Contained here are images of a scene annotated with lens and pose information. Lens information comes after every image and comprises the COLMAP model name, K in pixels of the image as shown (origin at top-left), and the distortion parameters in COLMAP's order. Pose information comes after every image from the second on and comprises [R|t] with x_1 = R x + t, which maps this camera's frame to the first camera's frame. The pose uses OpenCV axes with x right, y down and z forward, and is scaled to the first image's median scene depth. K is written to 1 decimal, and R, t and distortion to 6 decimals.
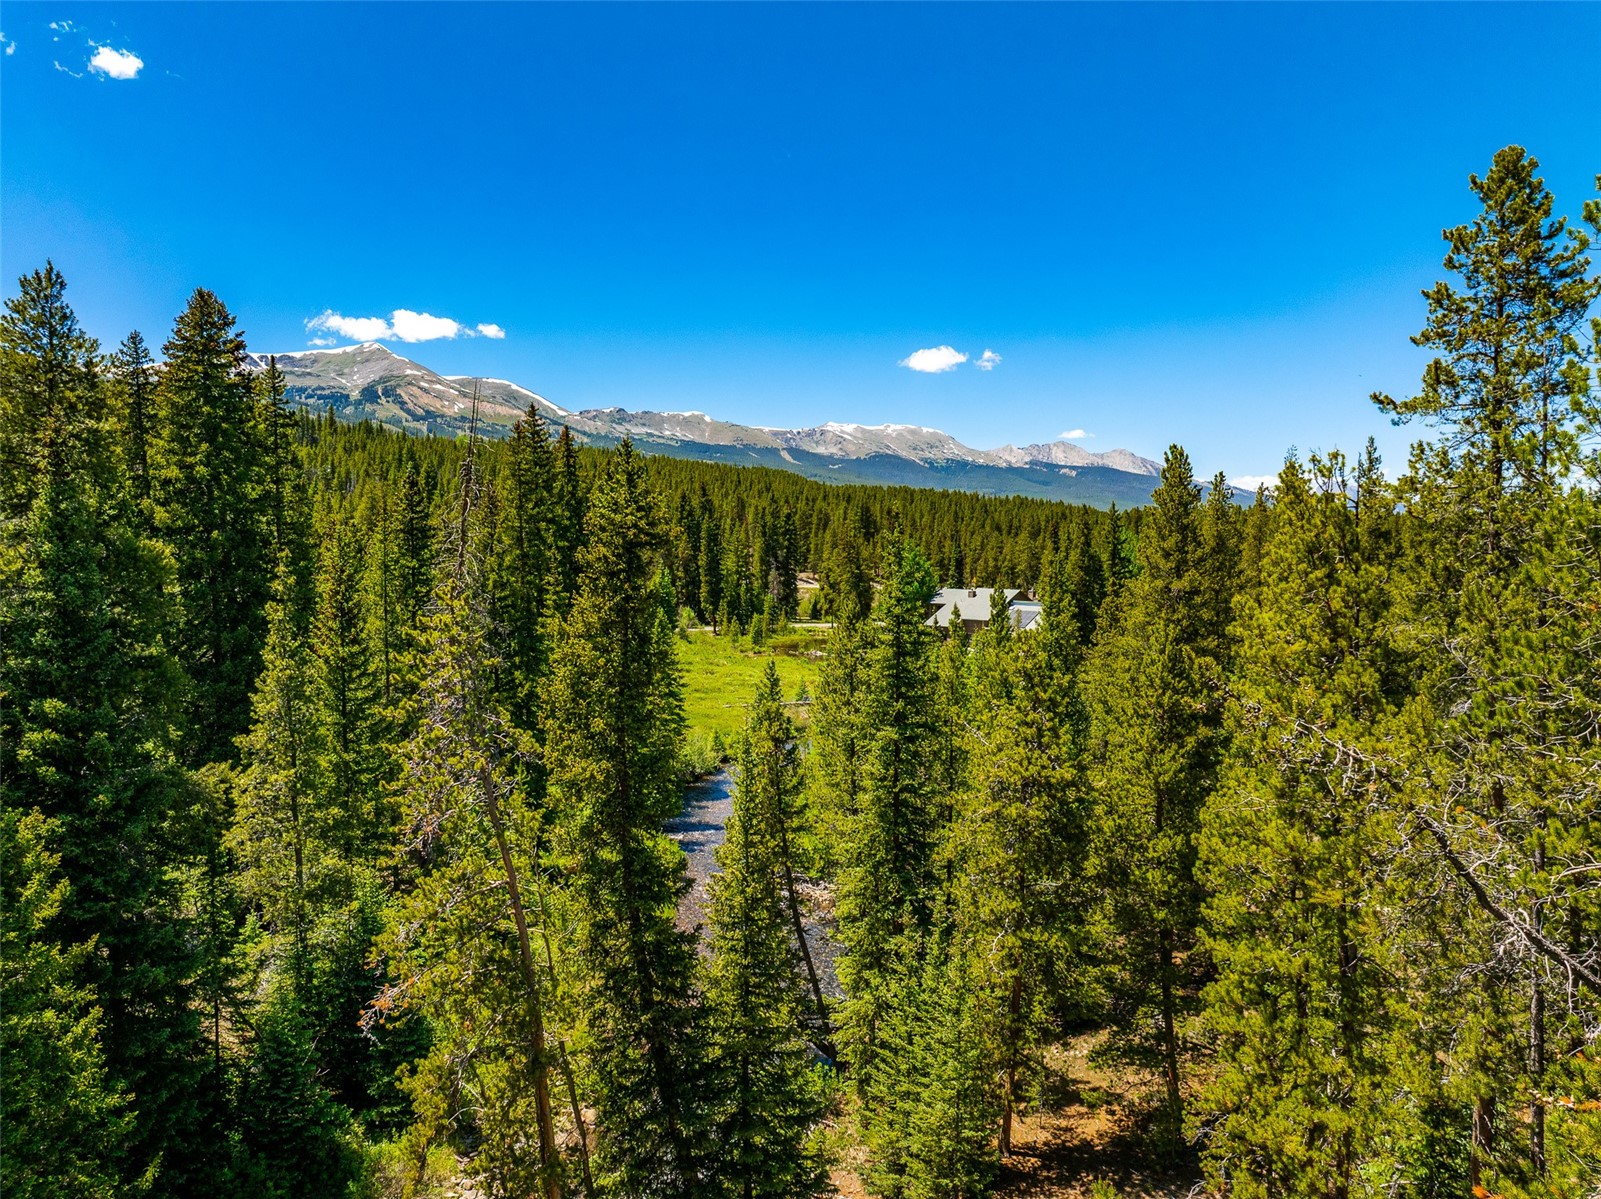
lens RADIAL K [[1118.2, 0, 810.1], [0, 1118.2, 592.9], [0, 0, 1]] dist [-0.068398, 0.036024]
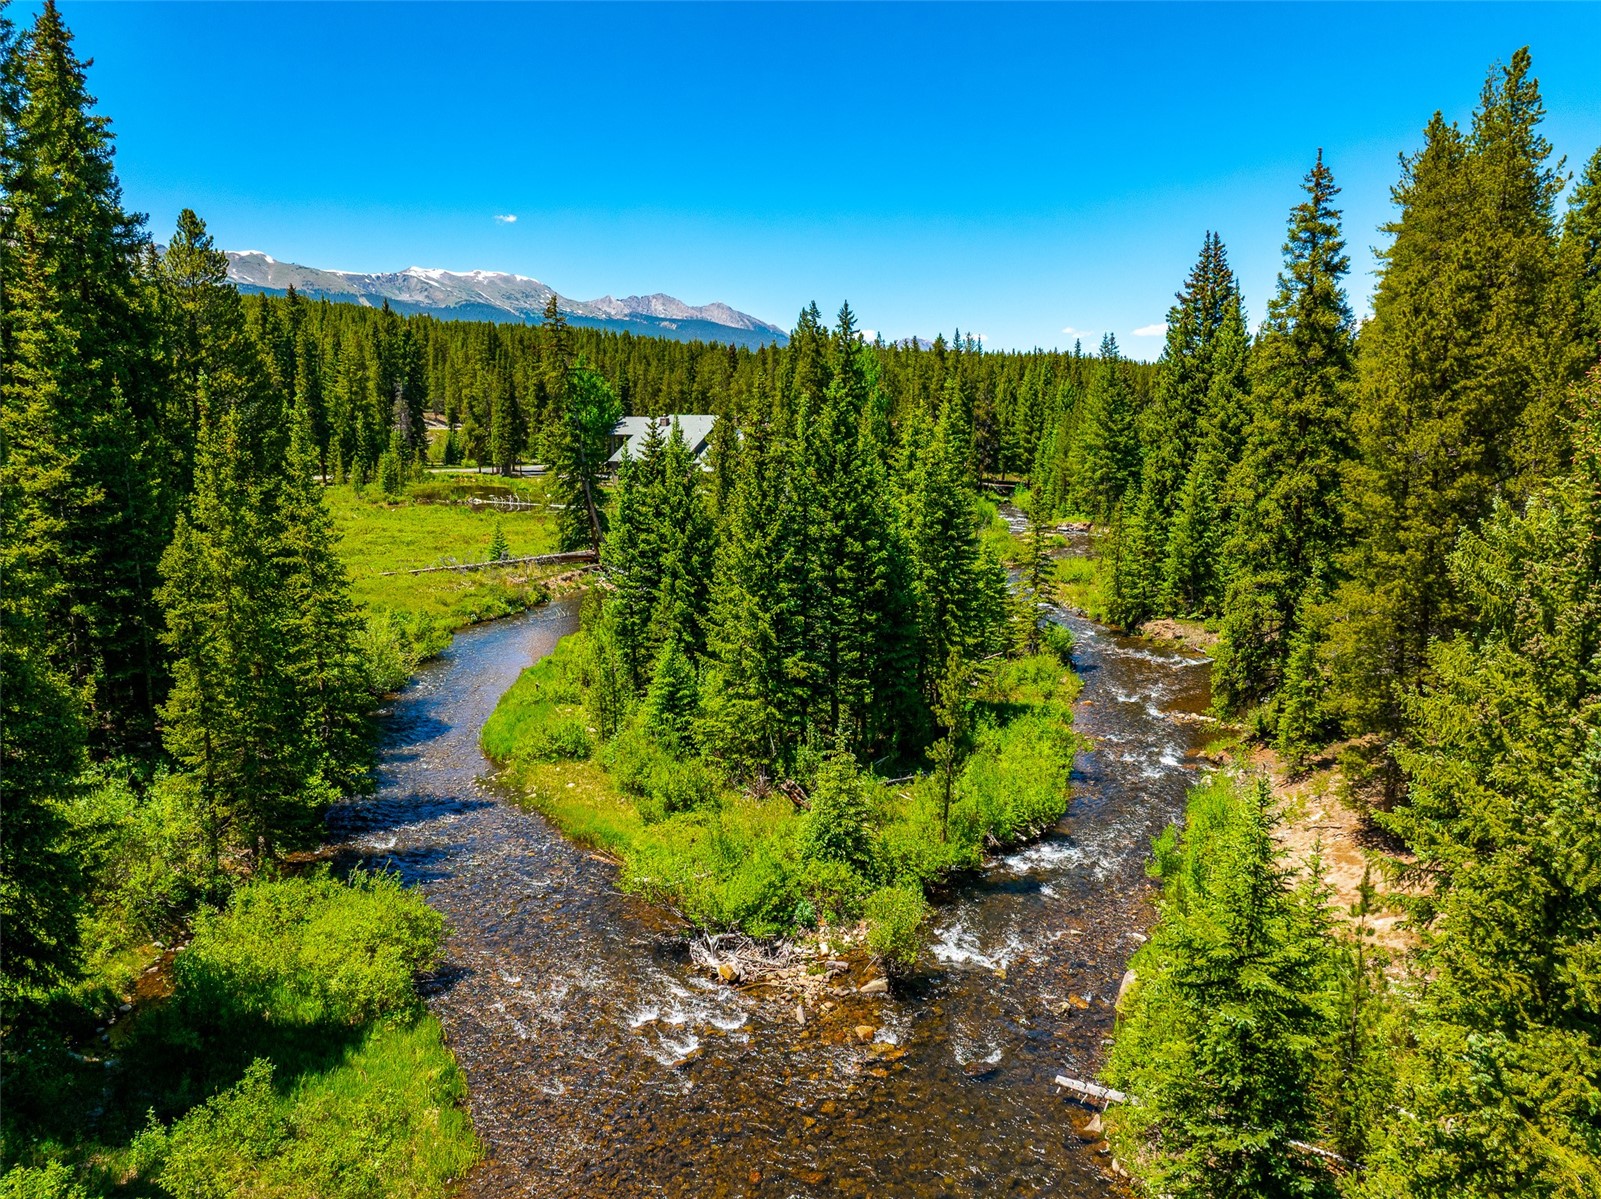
lens RADIAL K [[1118.2, 0, 810.1], [0, 1118.2, 592.9], [0, 0, 1]] dist [-0.068398, 0.036024]
pose [[0.938275, -0.062682, 0.340164, -0.060941], [0.018869, 0.991254, 0.130609, 0.031473], [-0.345376, -0.116129, 0.931252, 0.300978]]
